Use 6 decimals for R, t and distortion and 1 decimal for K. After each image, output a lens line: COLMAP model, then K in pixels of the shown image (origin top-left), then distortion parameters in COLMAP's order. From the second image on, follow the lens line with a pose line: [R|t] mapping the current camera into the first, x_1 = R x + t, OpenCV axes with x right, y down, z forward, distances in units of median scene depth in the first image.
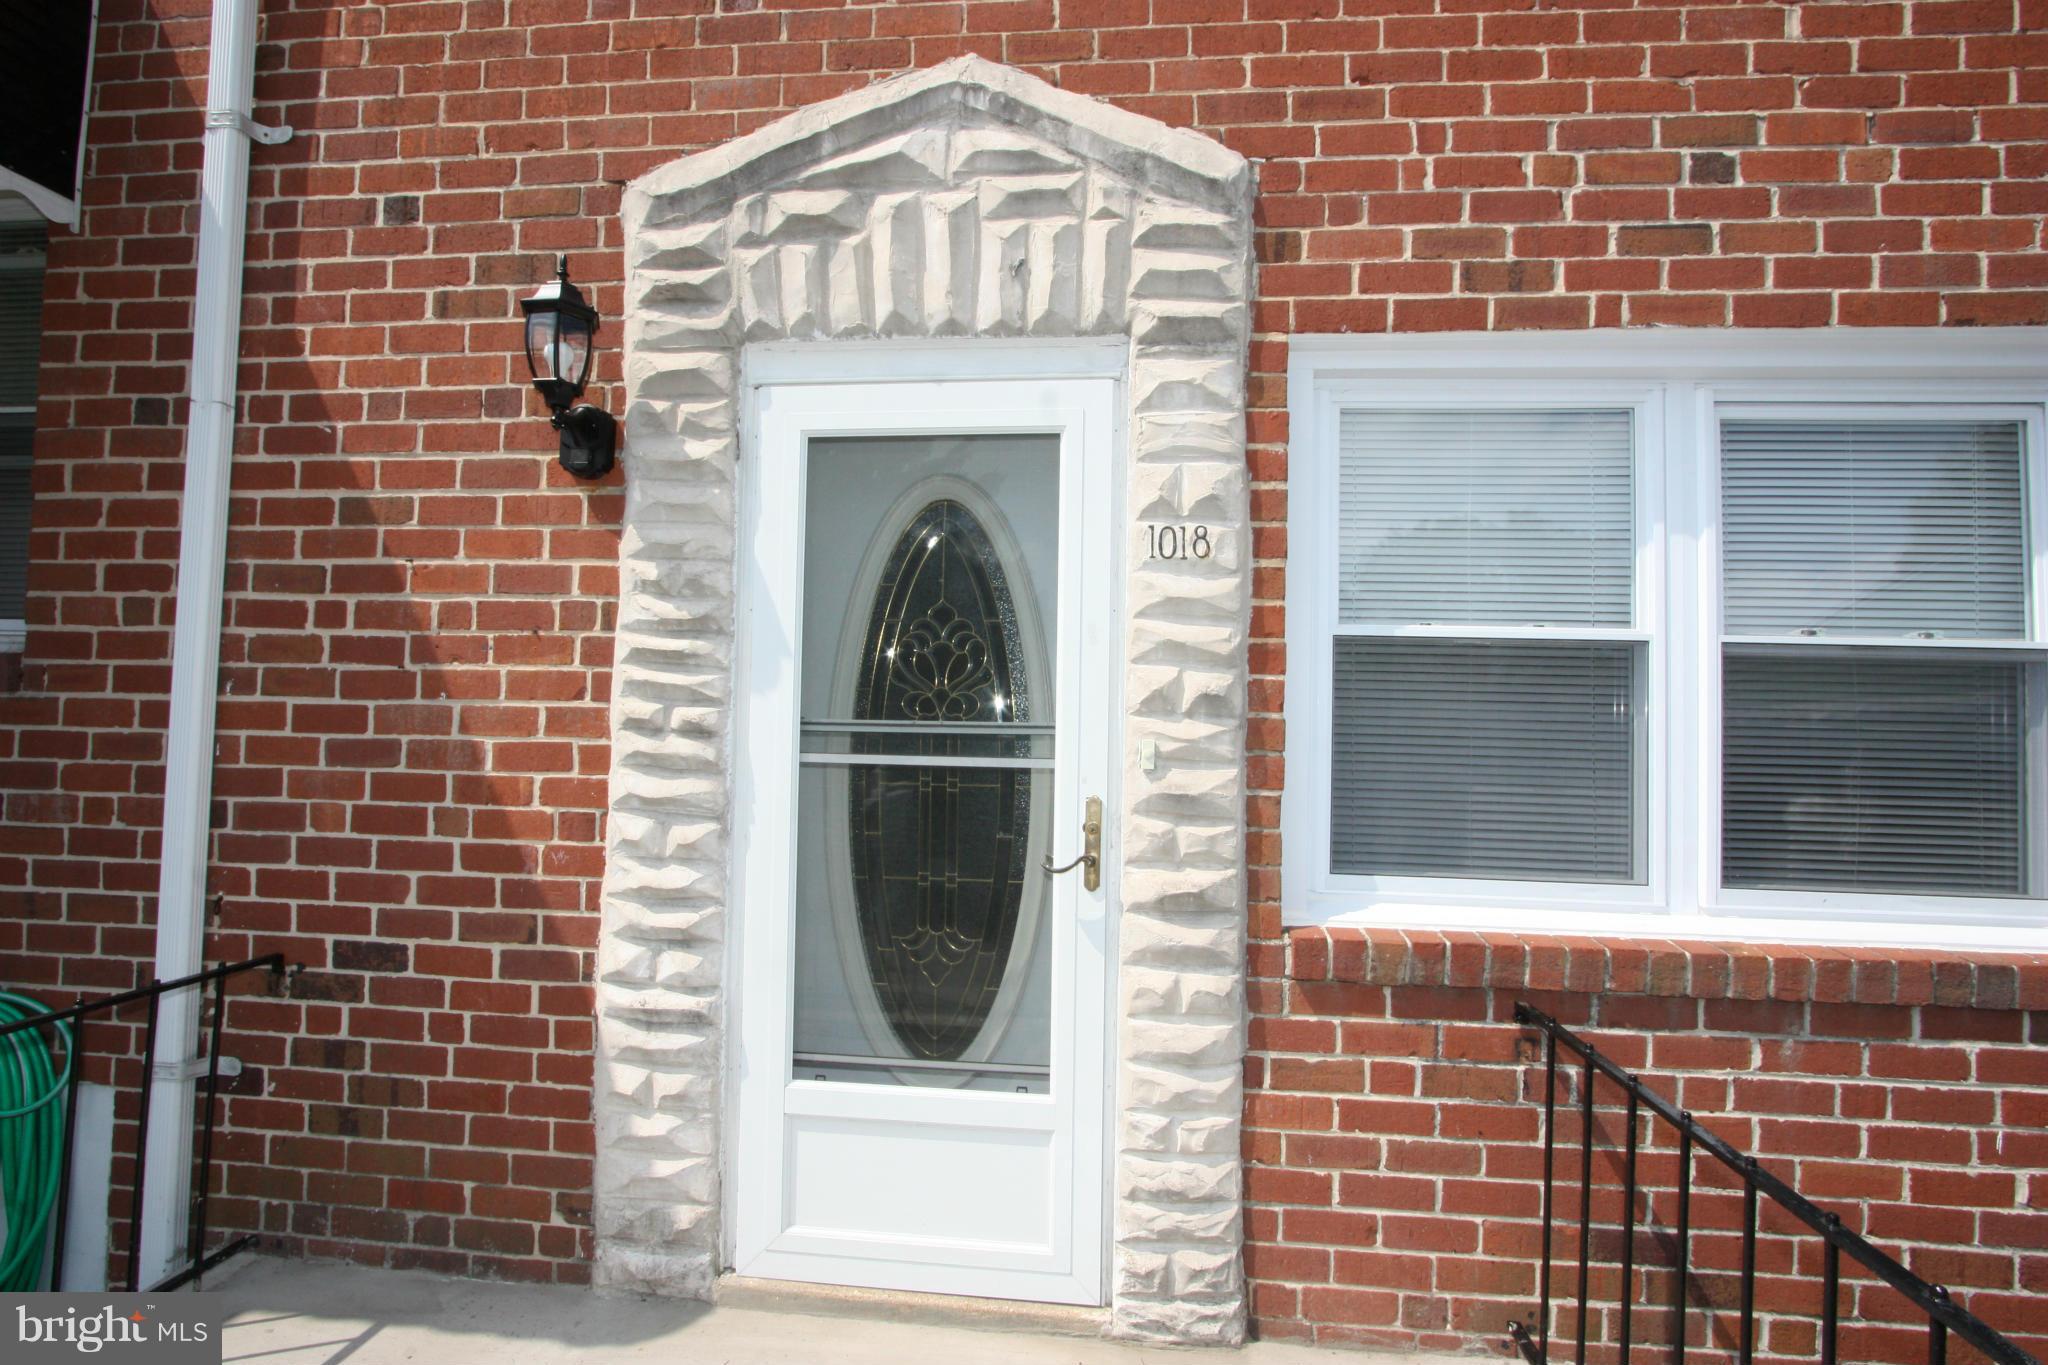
lens RADIAL K [[939.9, 0, 1024.1], [0, 939.9, 697.5], [0, 0, 1]] dist [-0.015538, 0.000849]
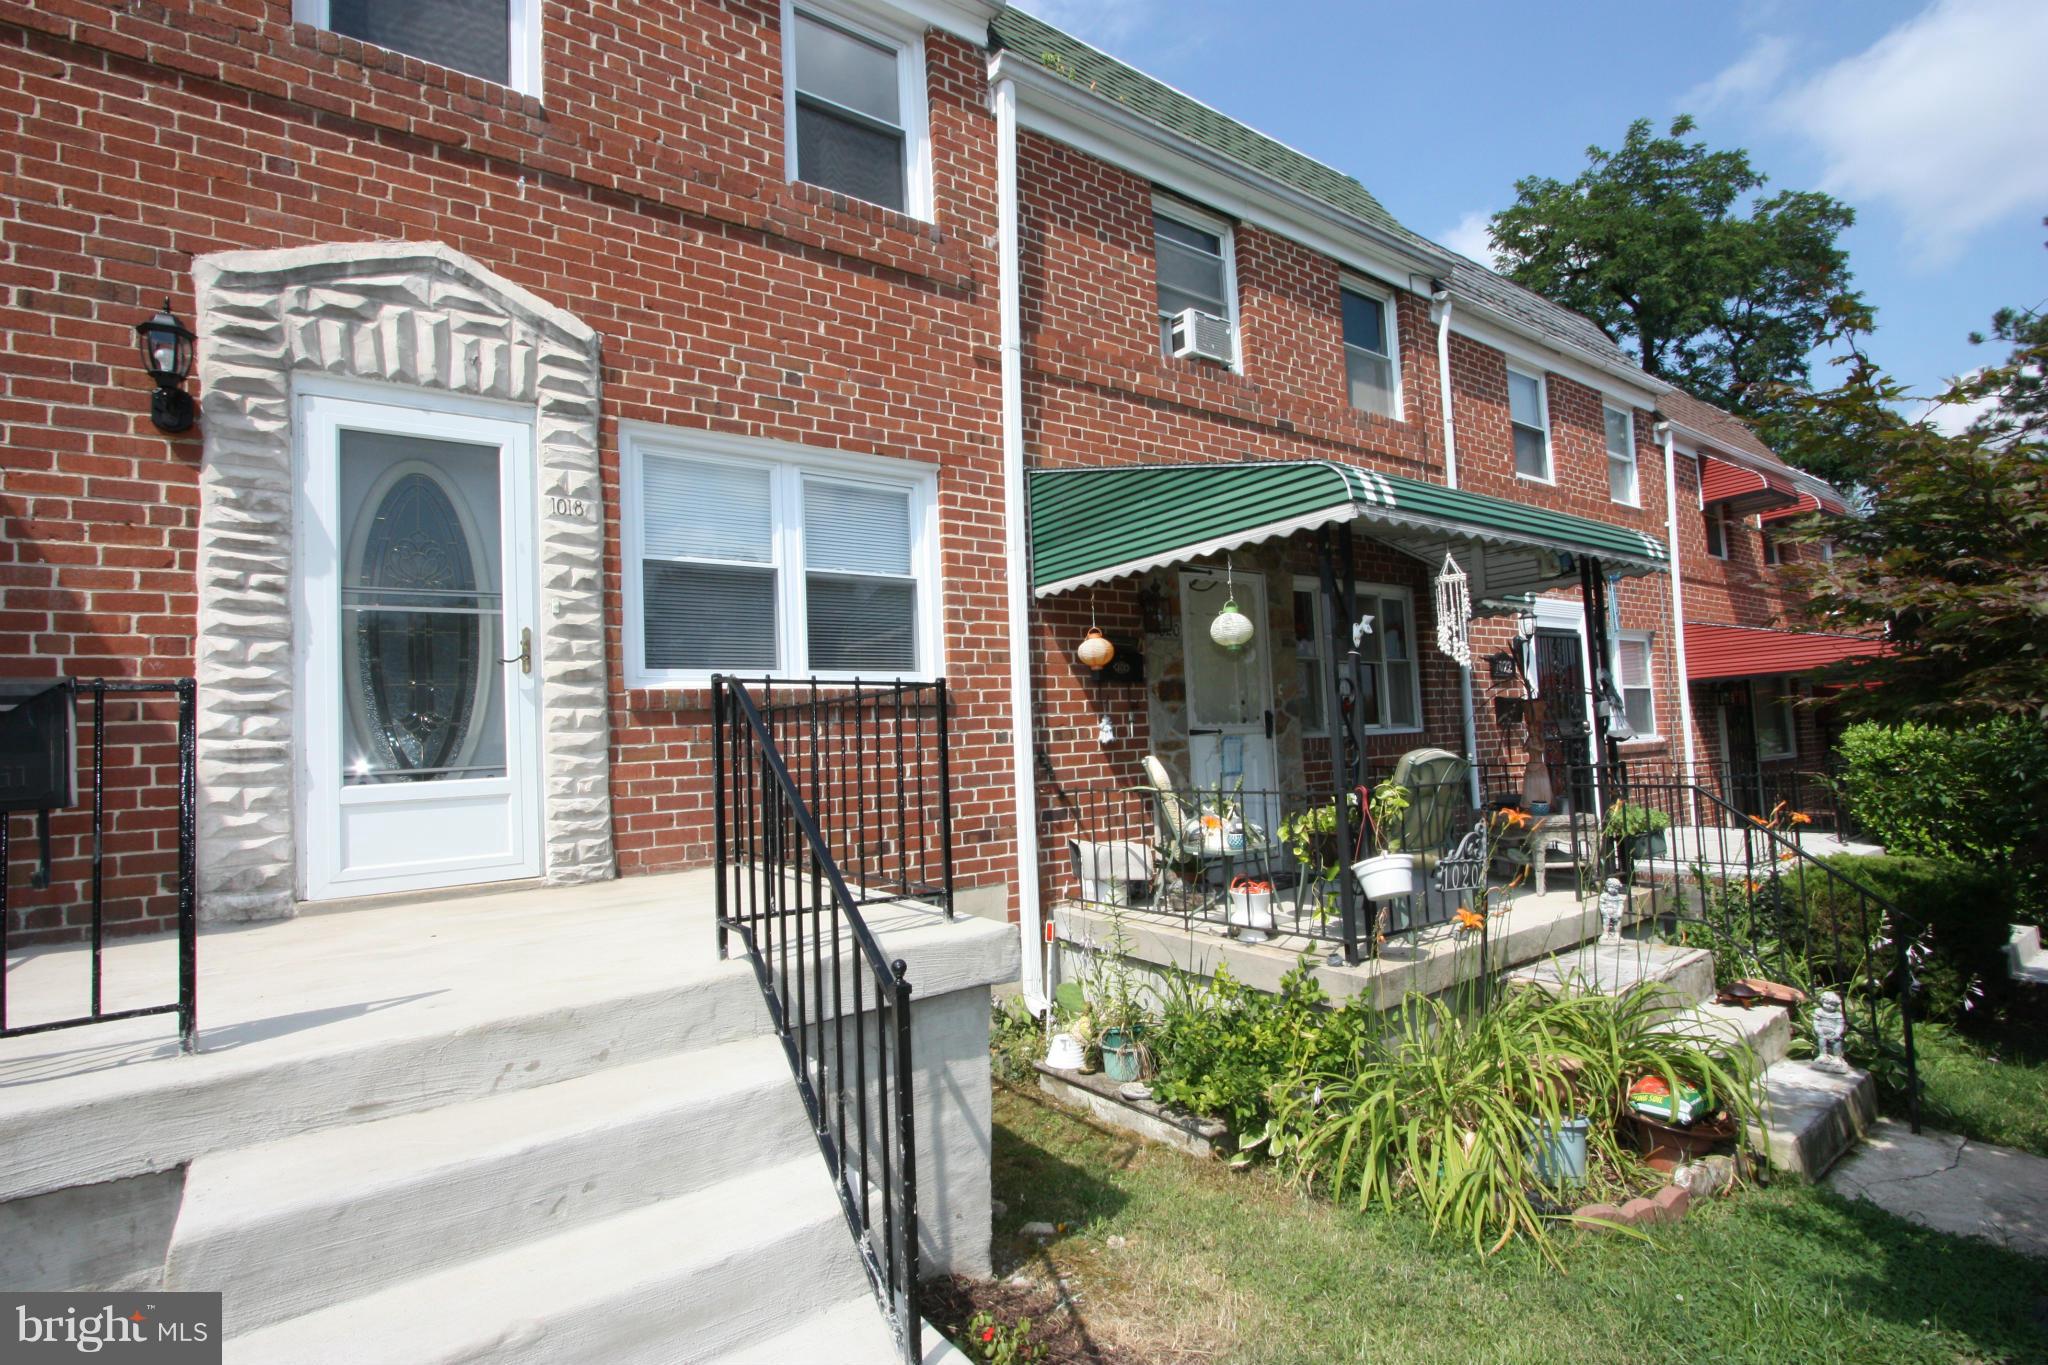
lens RADIAL K [[939.9, 0, 1028.1], [0, 939.9, 689.8], [0, 0, 1]] dist [-0.015538, 0.000849]
pose [[0.752689, -0.022094, 0.658005, -0.436308], [0.043417, 0.998927, -0.016124, 0.314868], [-0.656943, 0.040705, 0.752841, -1.212503]]
